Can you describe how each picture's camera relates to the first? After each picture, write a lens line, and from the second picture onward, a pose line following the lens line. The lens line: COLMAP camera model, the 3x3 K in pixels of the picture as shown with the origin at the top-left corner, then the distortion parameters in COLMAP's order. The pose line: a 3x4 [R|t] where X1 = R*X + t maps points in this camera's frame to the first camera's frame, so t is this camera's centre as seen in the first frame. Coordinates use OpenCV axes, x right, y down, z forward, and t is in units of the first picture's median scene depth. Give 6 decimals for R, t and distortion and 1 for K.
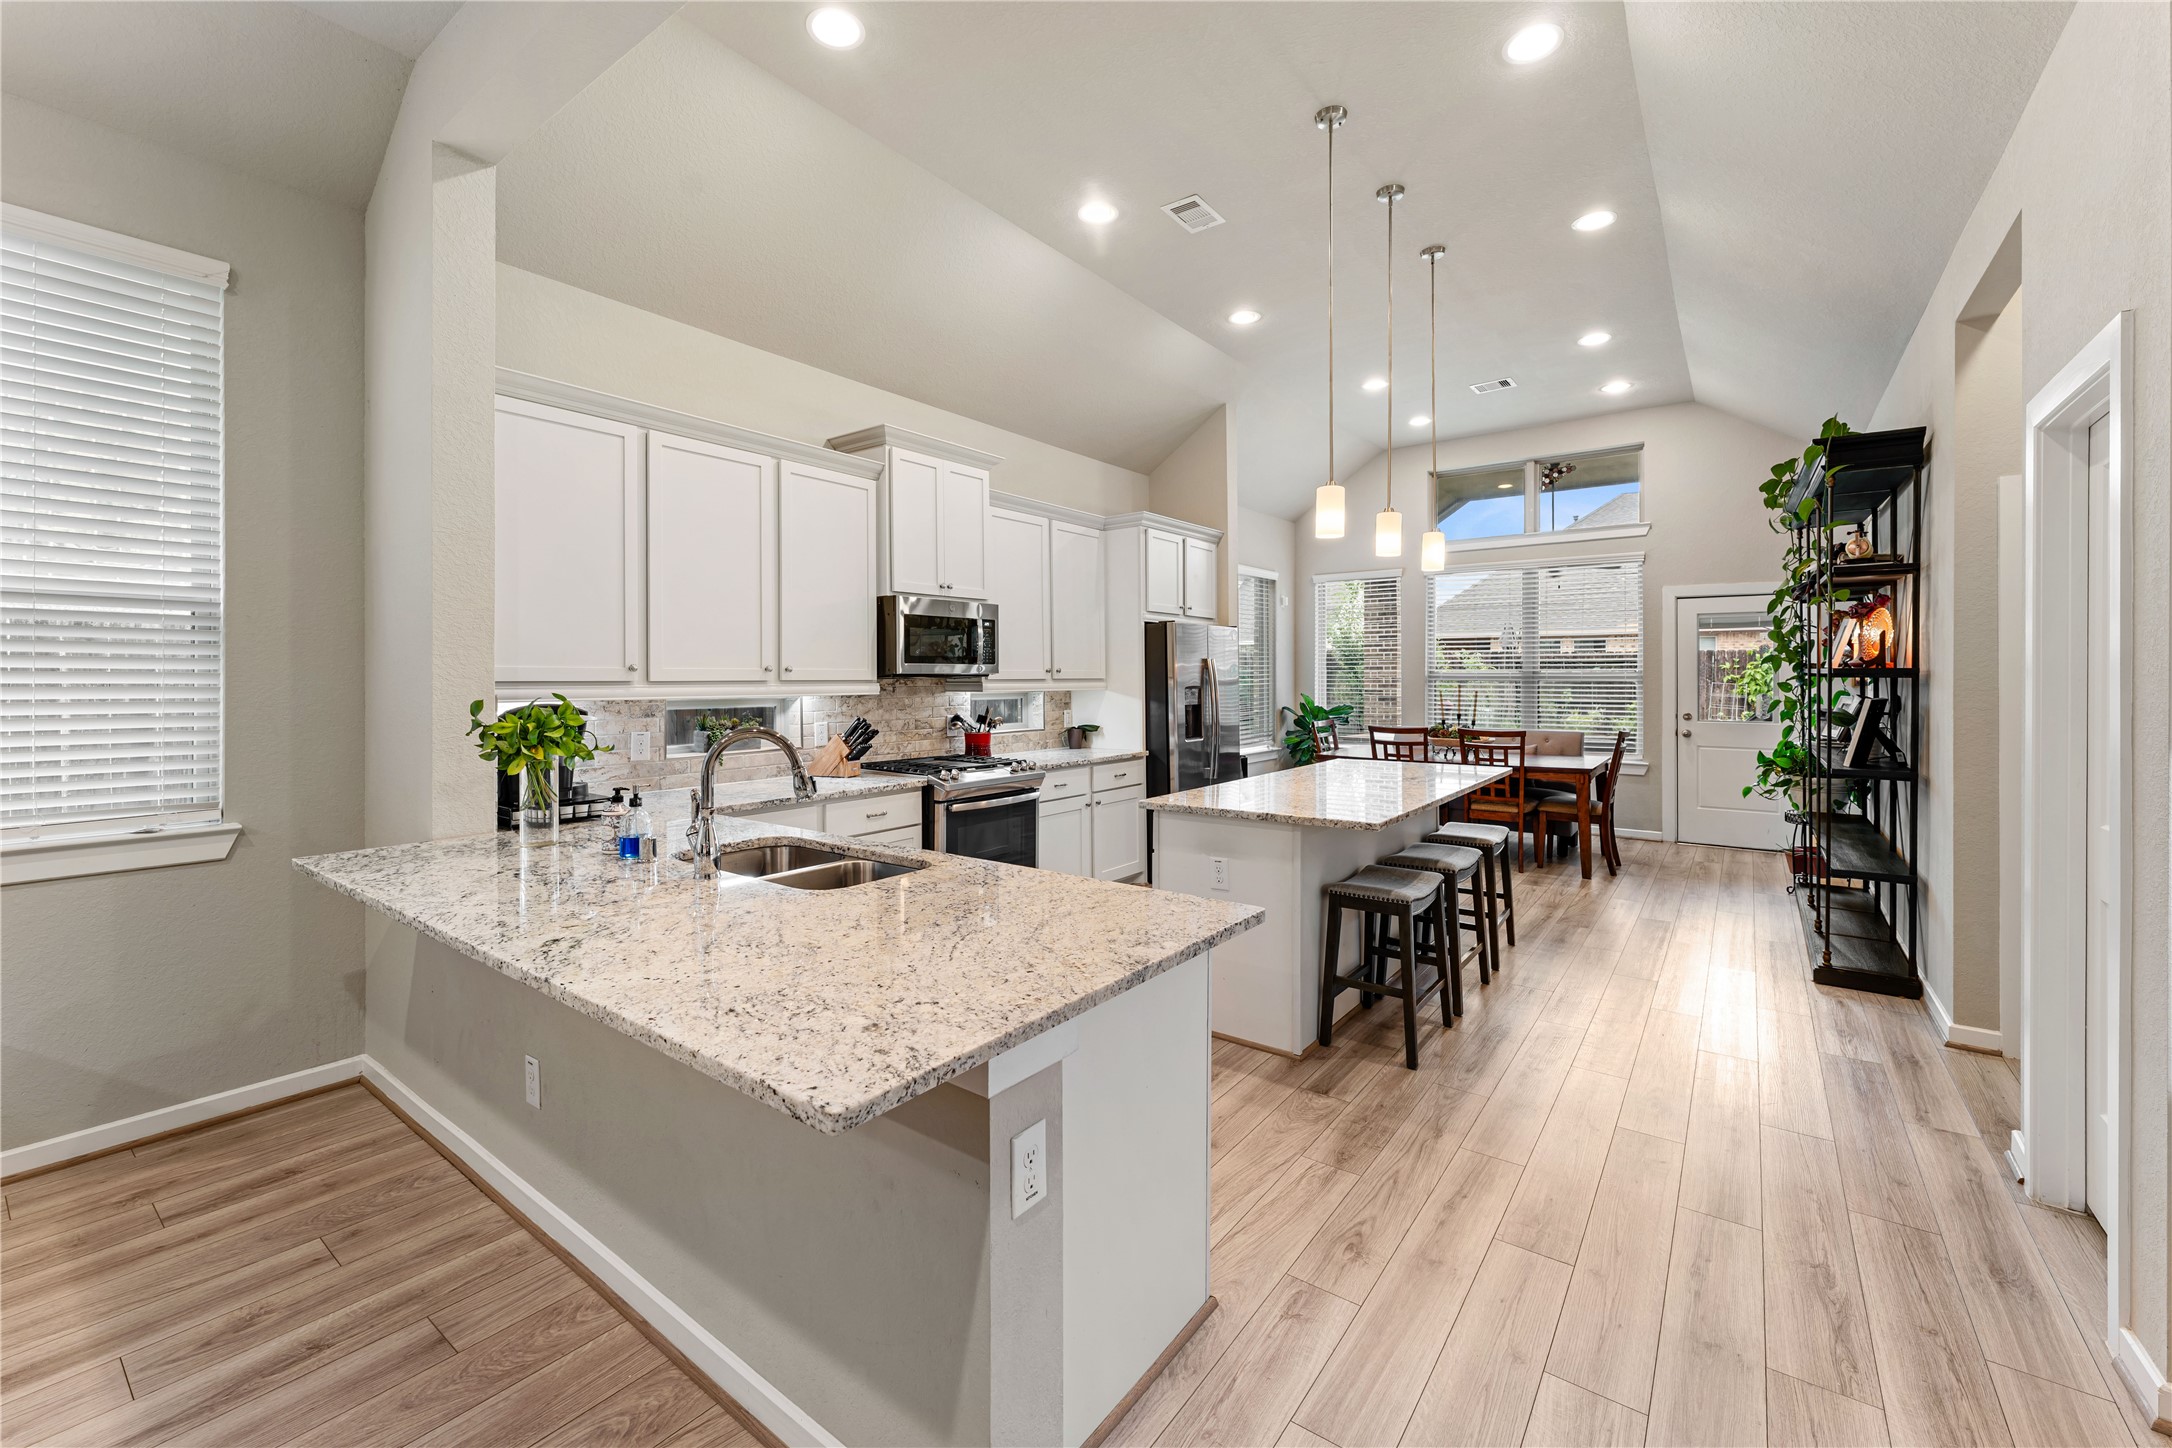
lens RADIAL K [[878.7, 0, 1092.1], [0, 878.7, 681.0], [0, 0, 1]] dist [-0.000868, 0.000099]
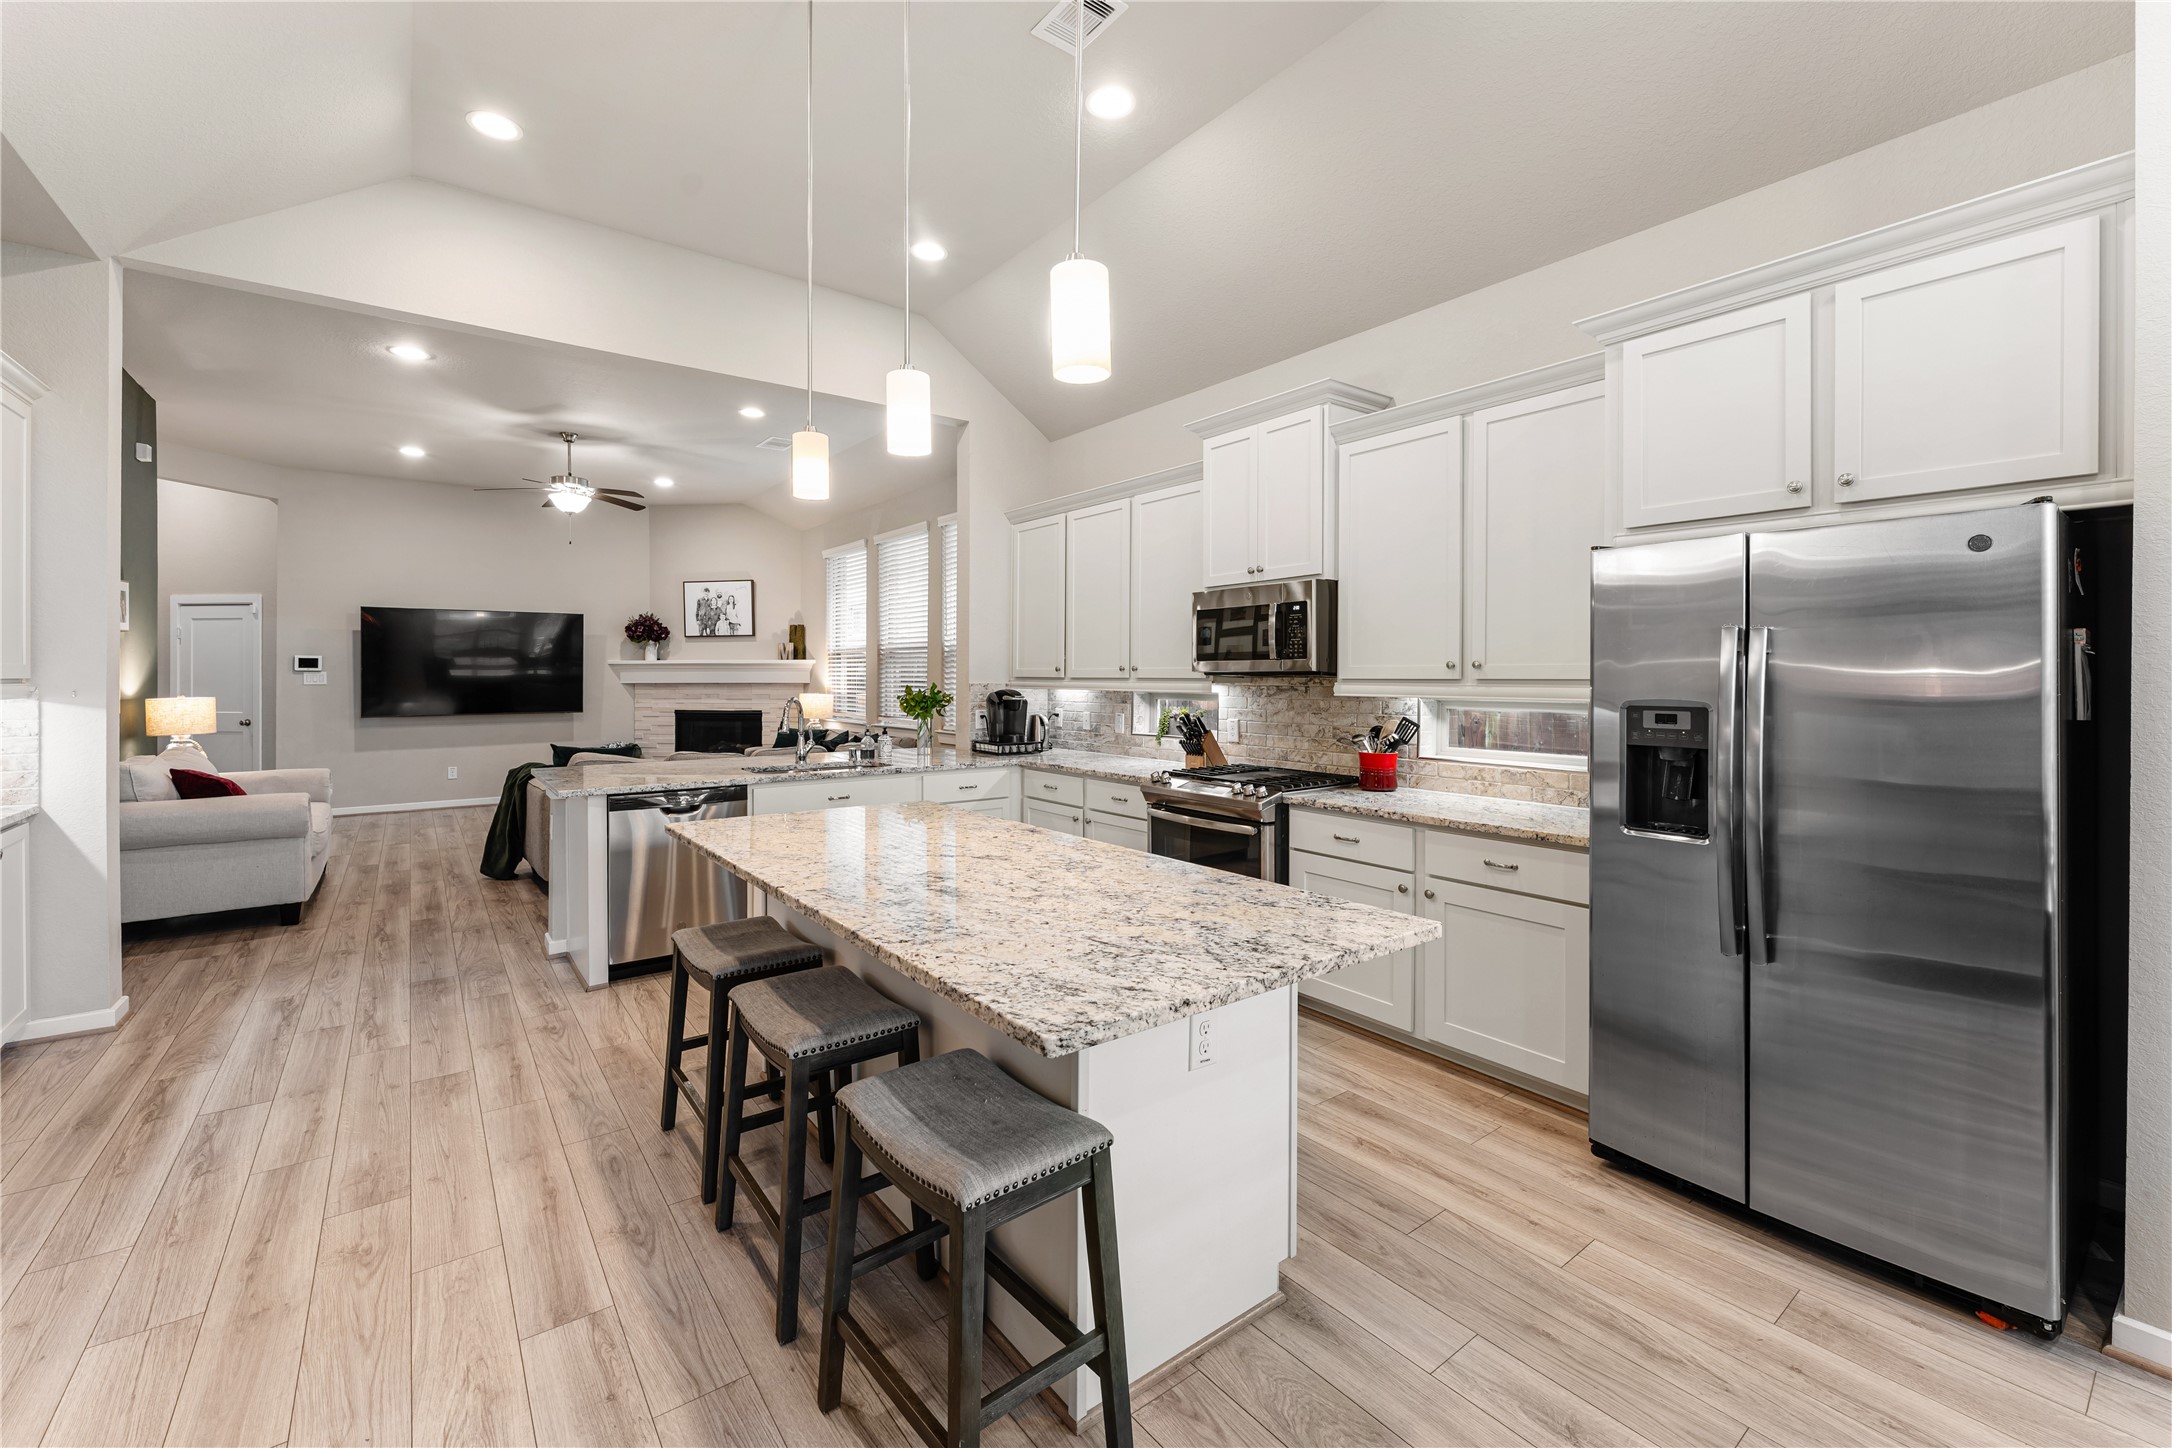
lens RADIAL K [[891.2, 0, 1079.2], [0, 891.2, 674.7], [0, 0, 1]] dist [0.002114, 0.000423]
pose [[-0.281072, 0.001023, -0.959686, 0.697889], [-0.005865, 0.999979, 0.002783, -0.006412], [0.959669, 0.006411, -0.281060, 1.042791]]
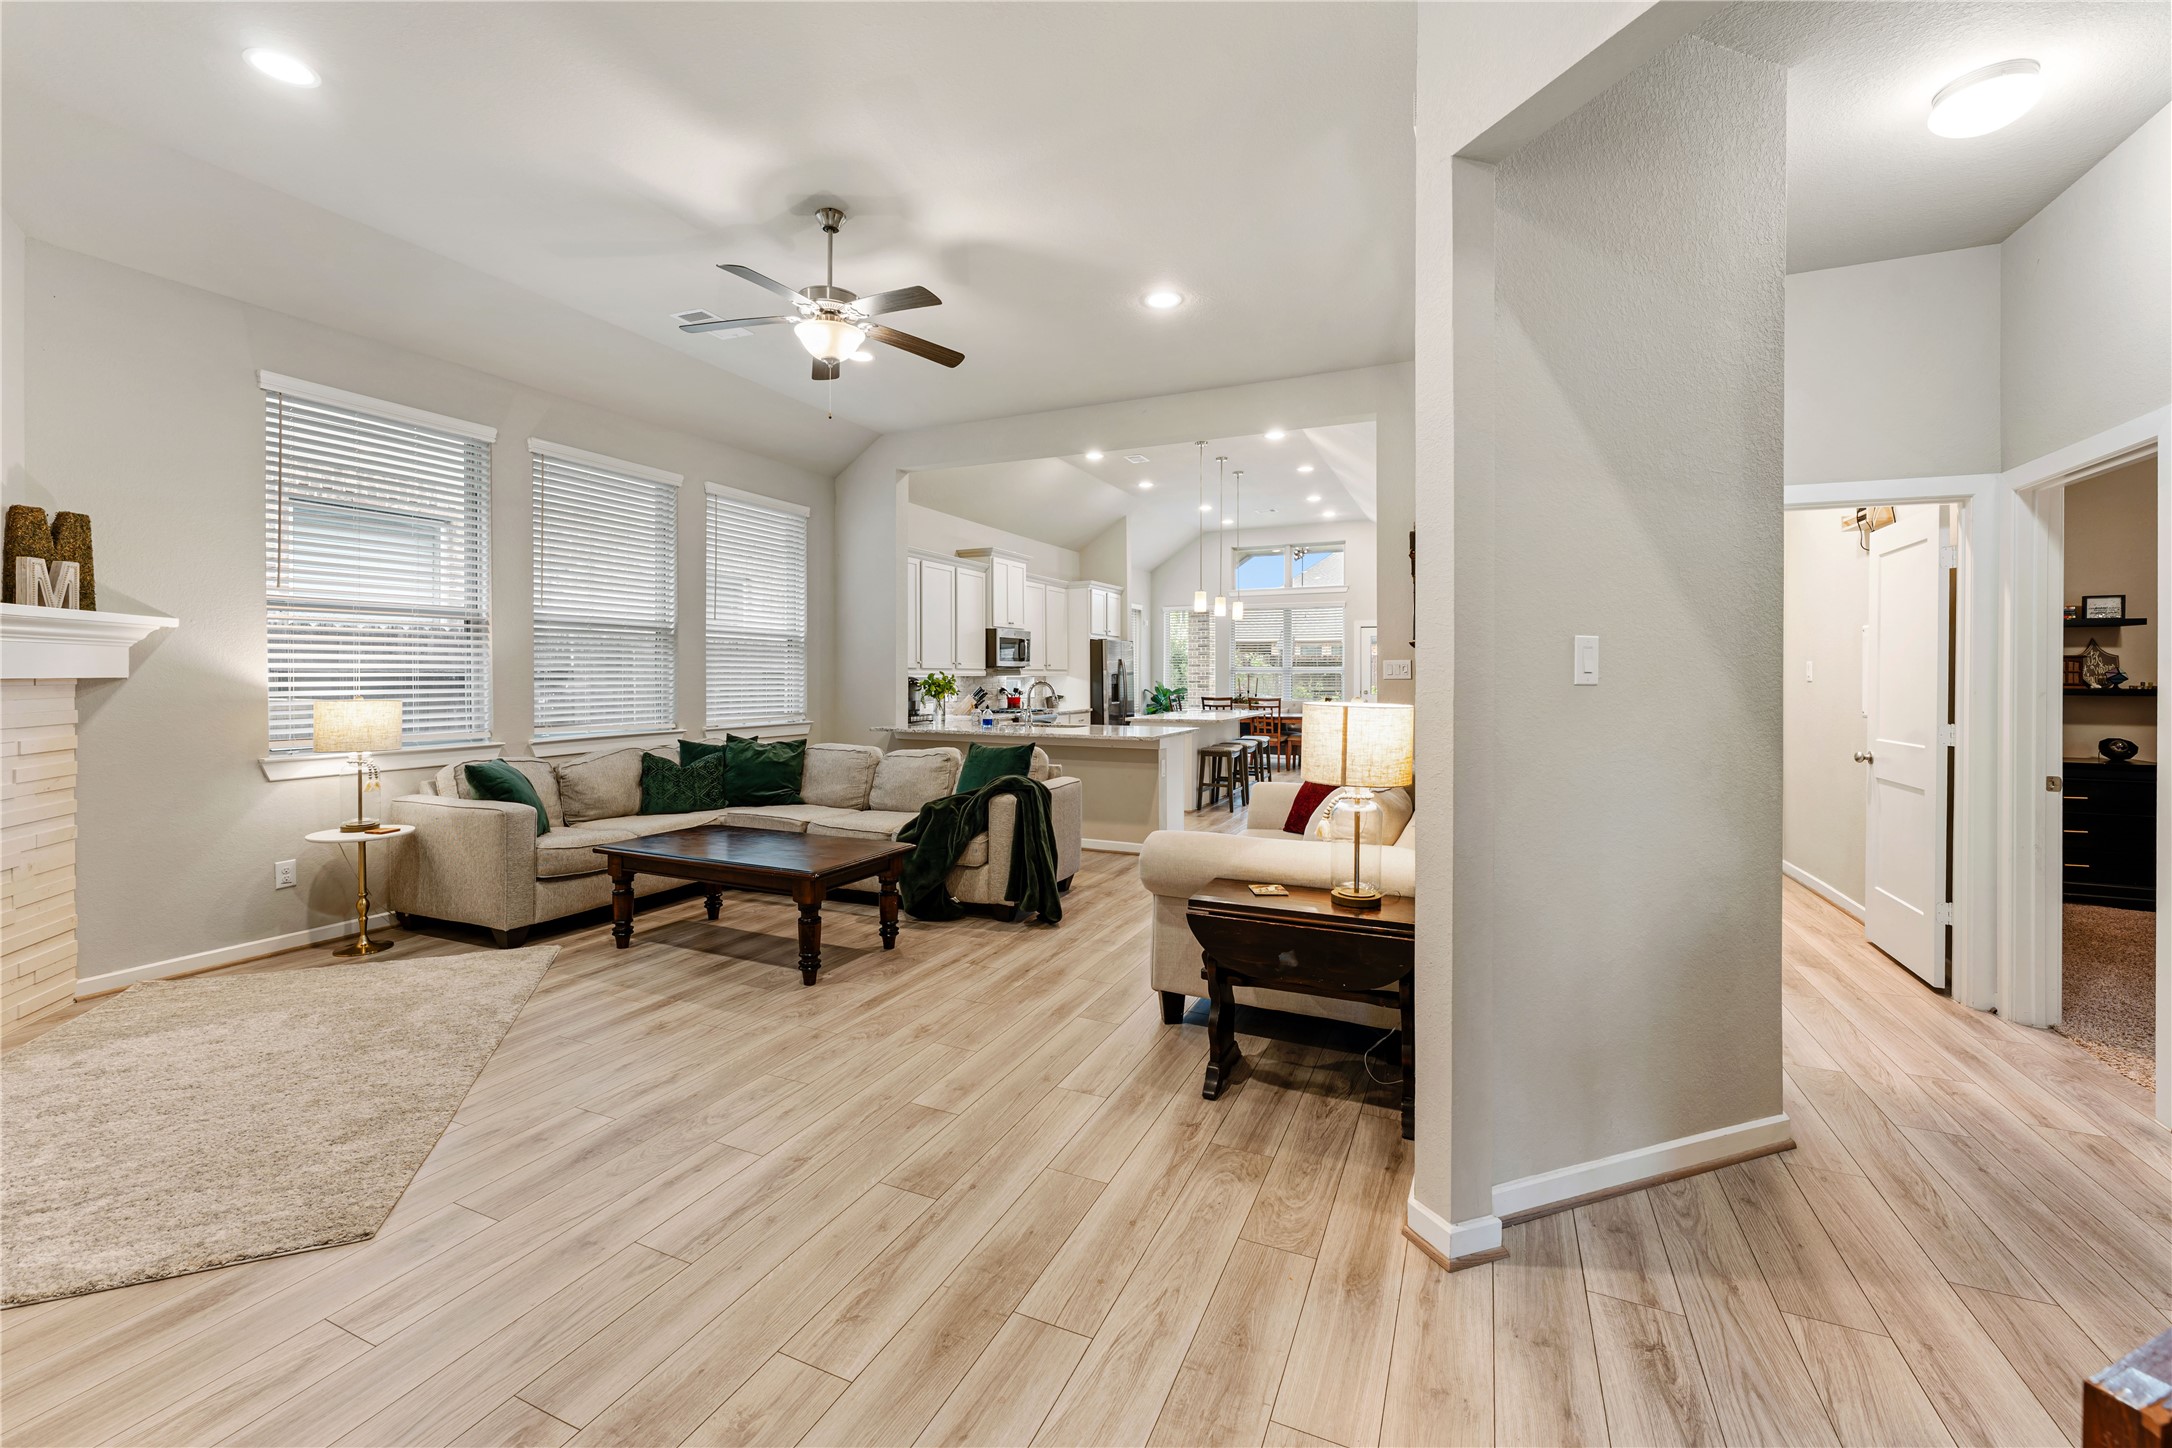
lens RADIAL K [[865.5, 0, 1083.1], [0, 865.5, 692.4], [0, 0, 1]] dist [0.000861, 0.000018]
pose [[0.978673, -0.001349, 0.205419, -0.404692], [-0.001835, 0.999881, 0.015306, 0.020935], [-0.205415, -0.015357, 0.978554, -0.967971]]
